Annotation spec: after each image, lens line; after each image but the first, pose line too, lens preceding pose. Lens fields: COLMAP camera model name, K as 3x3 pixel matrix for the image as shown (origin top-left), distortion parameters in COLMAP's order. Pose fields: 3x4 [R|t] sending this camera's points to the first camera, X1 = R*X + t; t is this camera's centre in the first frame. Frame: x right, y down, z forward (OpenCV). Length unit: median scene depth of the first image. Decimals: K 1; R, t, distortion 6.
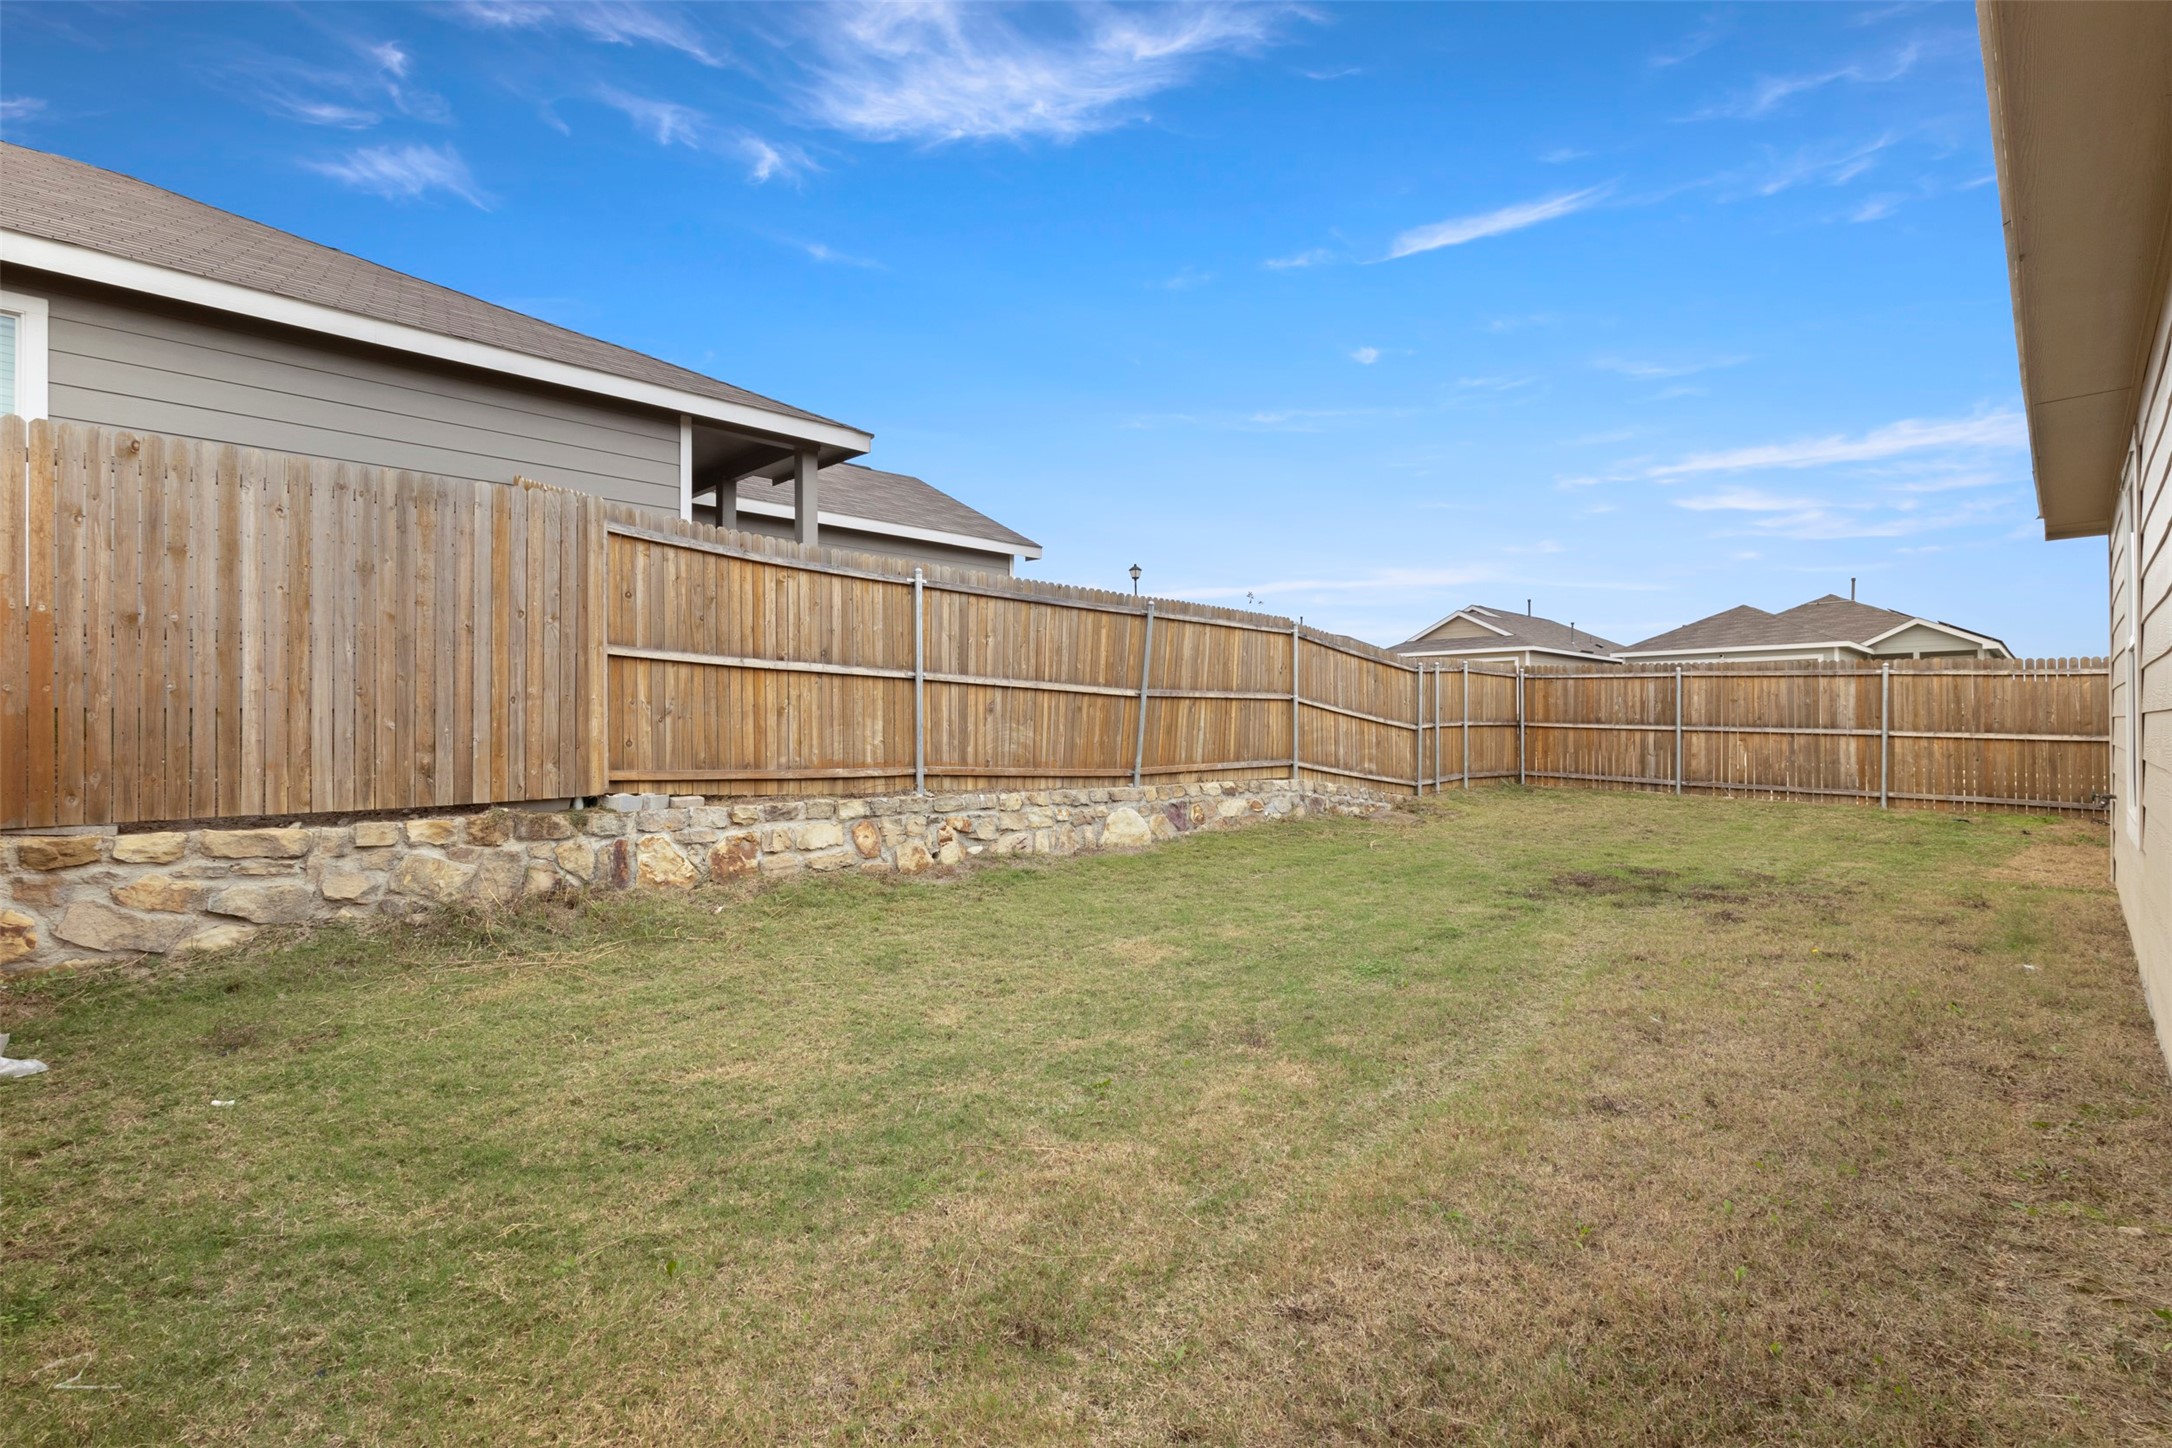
lens RADIAL K [[1000.4, 0, 1069.4], [0, 1000.4, 723.0], [0, 0, 1]] dist [0.005344, 0.000348]
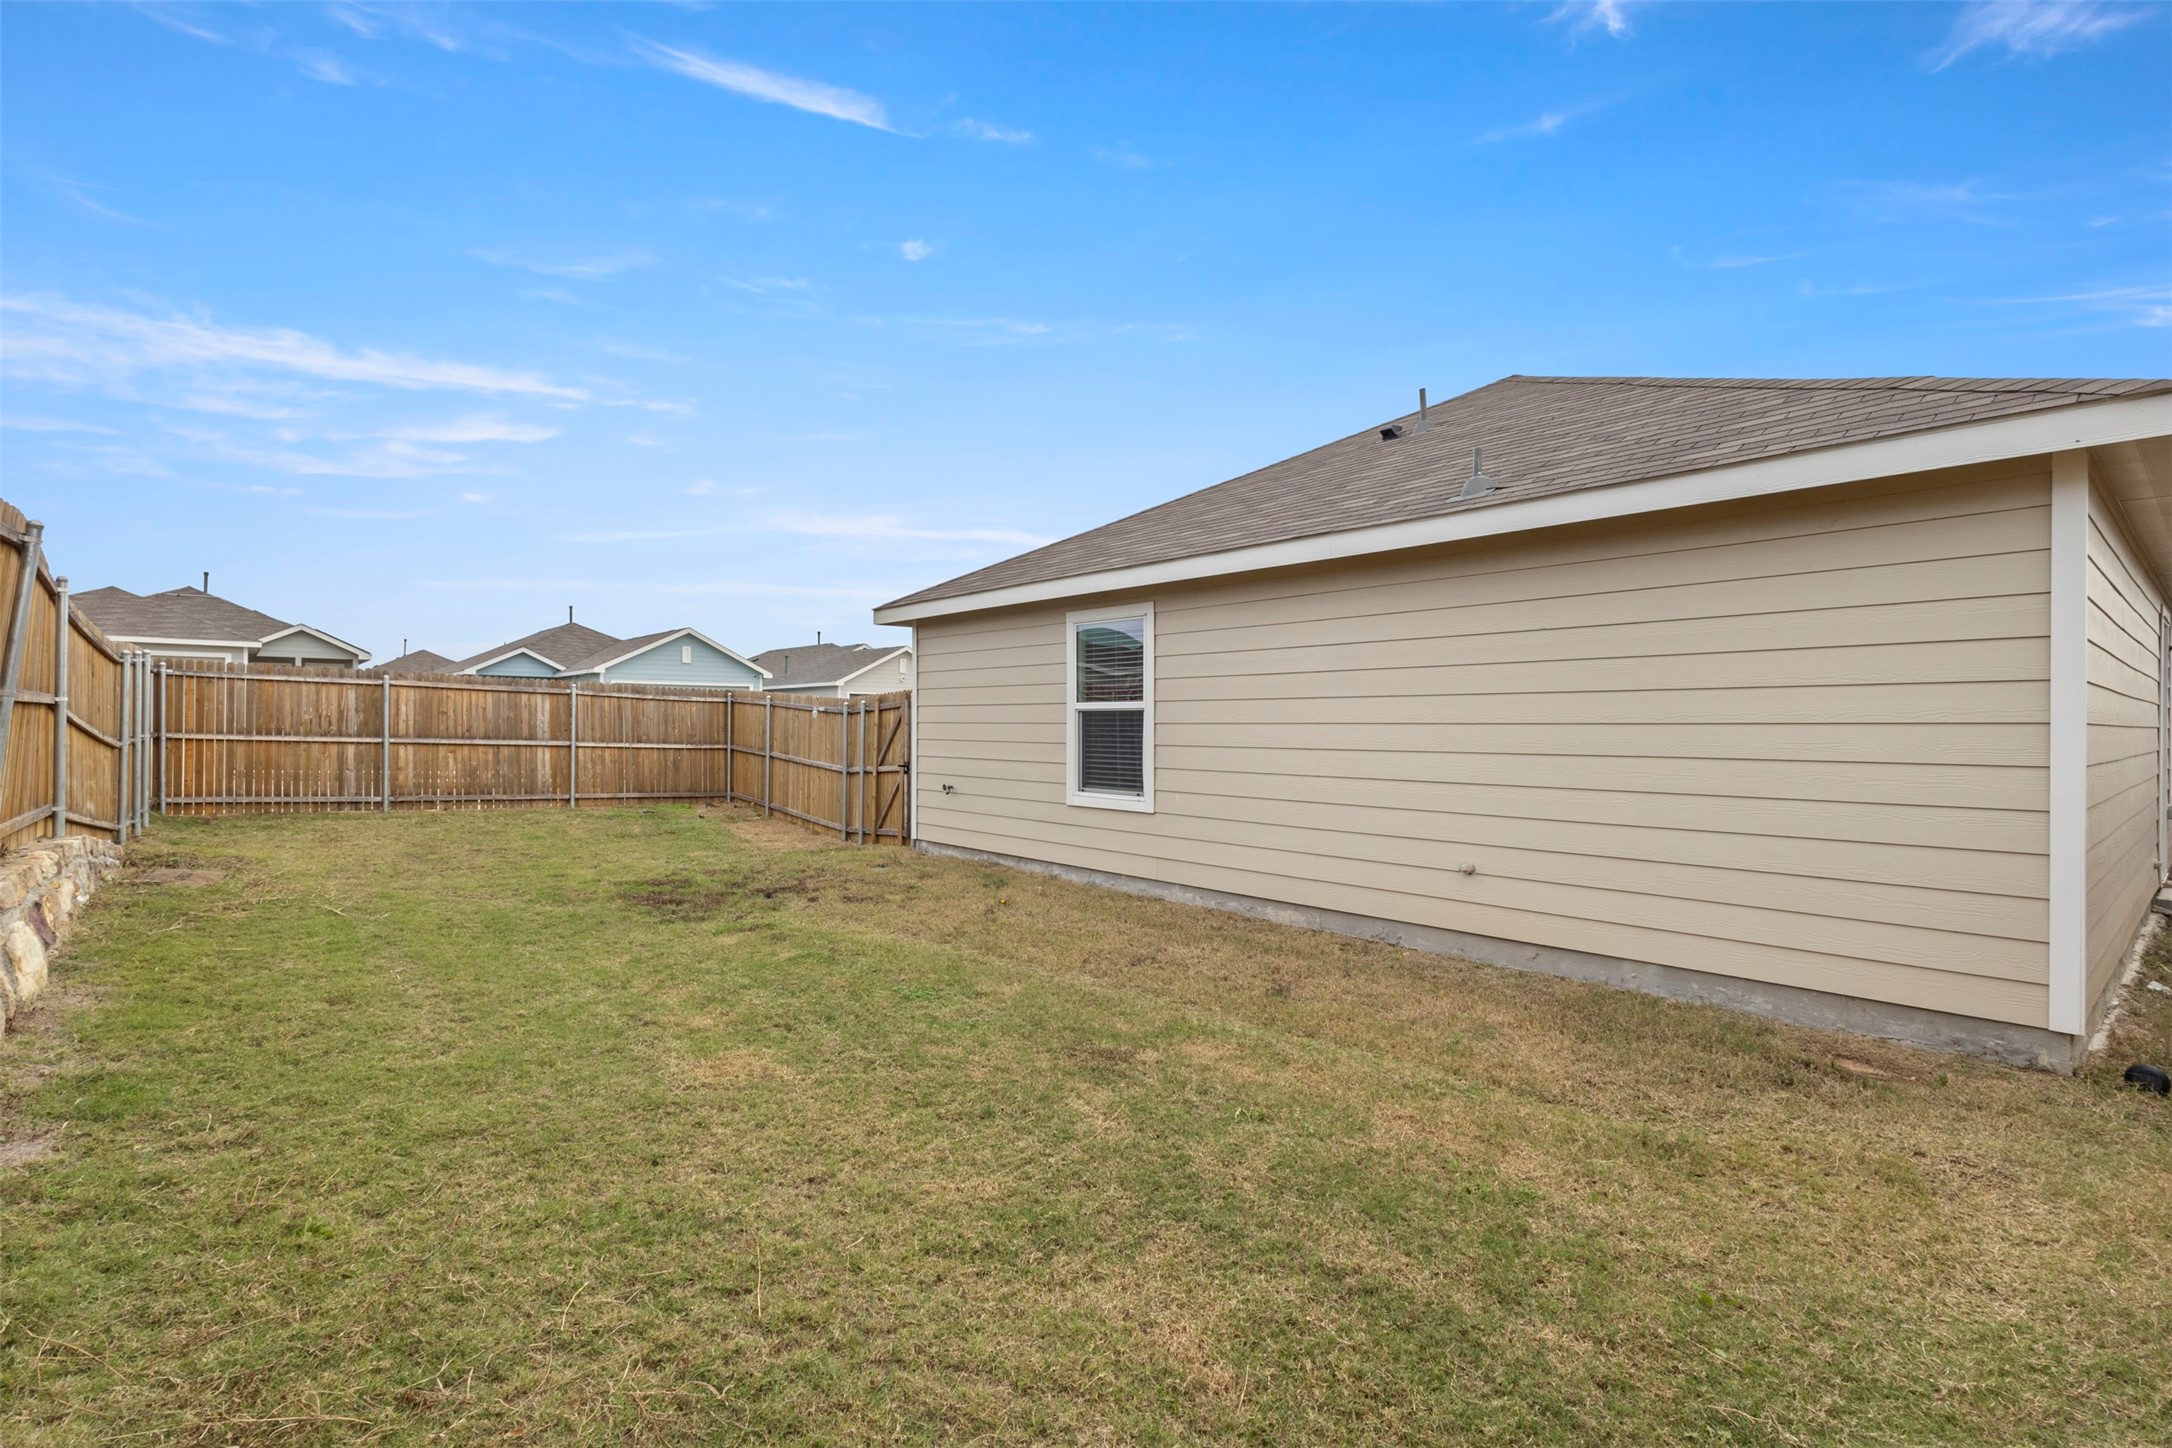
lens RADIAL K [[1000.4, 0, 1074.2], [0, 1000.4, 731.3], [0, 0, 1]] dist [0.005344, 0.000348]
pose [[0.082291, -0.002632, 0.996605, -0.287607], [-0.008283, 0.999960, 0.003325, -0.012553], [-0.996574, -0.008528, 0.082266, 0.302080]]
